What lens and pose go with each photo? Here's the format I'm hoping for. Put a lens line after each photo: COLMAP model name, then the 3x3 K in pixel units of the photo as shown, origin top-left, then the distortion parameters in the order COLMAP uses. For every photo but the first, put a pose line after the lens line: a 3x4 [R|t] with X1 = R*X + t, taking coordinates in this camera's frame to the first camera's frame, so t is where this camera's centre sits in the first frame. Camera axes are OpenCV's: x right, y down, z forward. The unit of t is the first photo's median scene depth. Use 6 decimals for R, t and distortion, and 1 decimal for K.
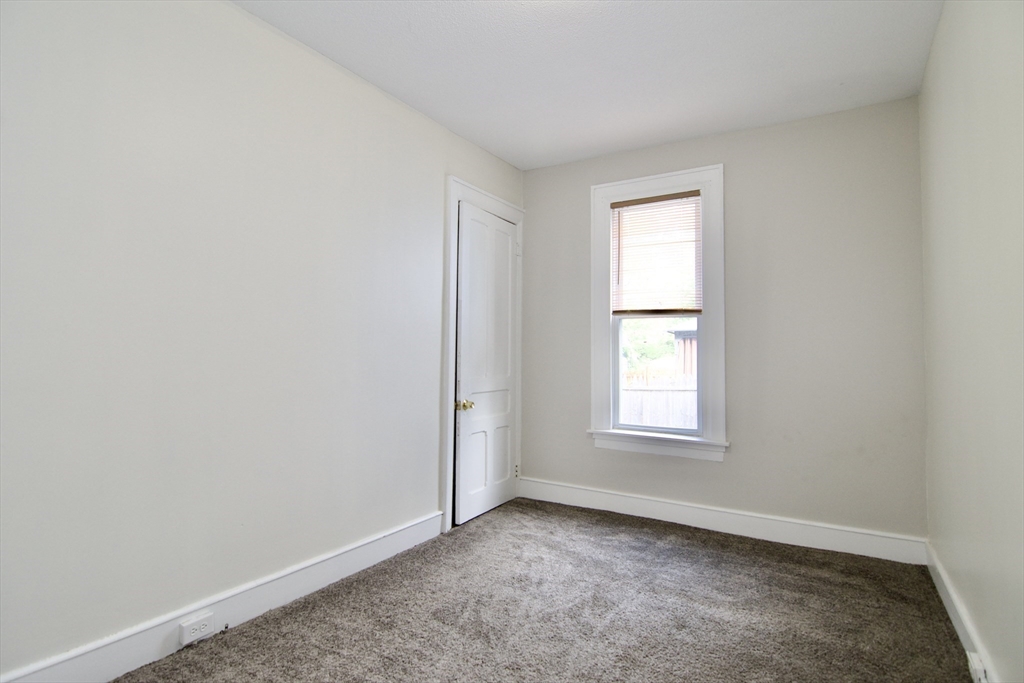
lens RADIAL K [[482.5, 0, 512.0], [0, 482.5, 341.5], [0, 0, 1]] dist [-0.001285, -0.000531]
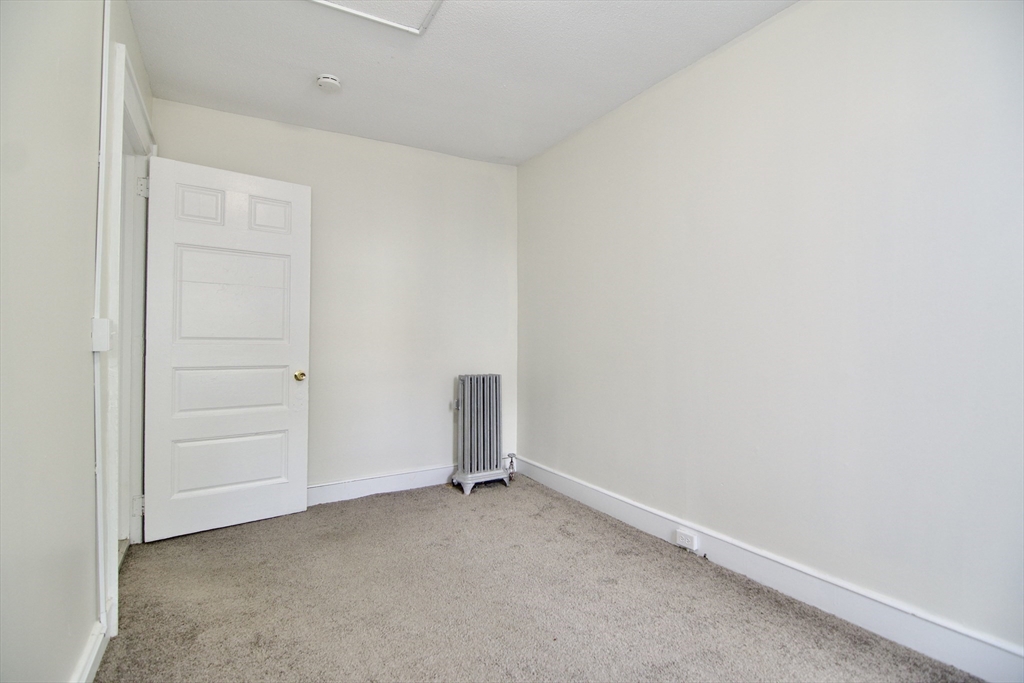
lens RADIAL K [[482.5, 0, 512.0], [0, 482.5, 341.5], [0, 0, 1]] dist [-0.001285, -0.000531]
pose [[-0.430091, -0.014299, -0.902672, 0.705361], [0.030612, 0.999069, -0.030411, 0.045724], [0.902266, -0.040713, -0.429253, 1.000127]]
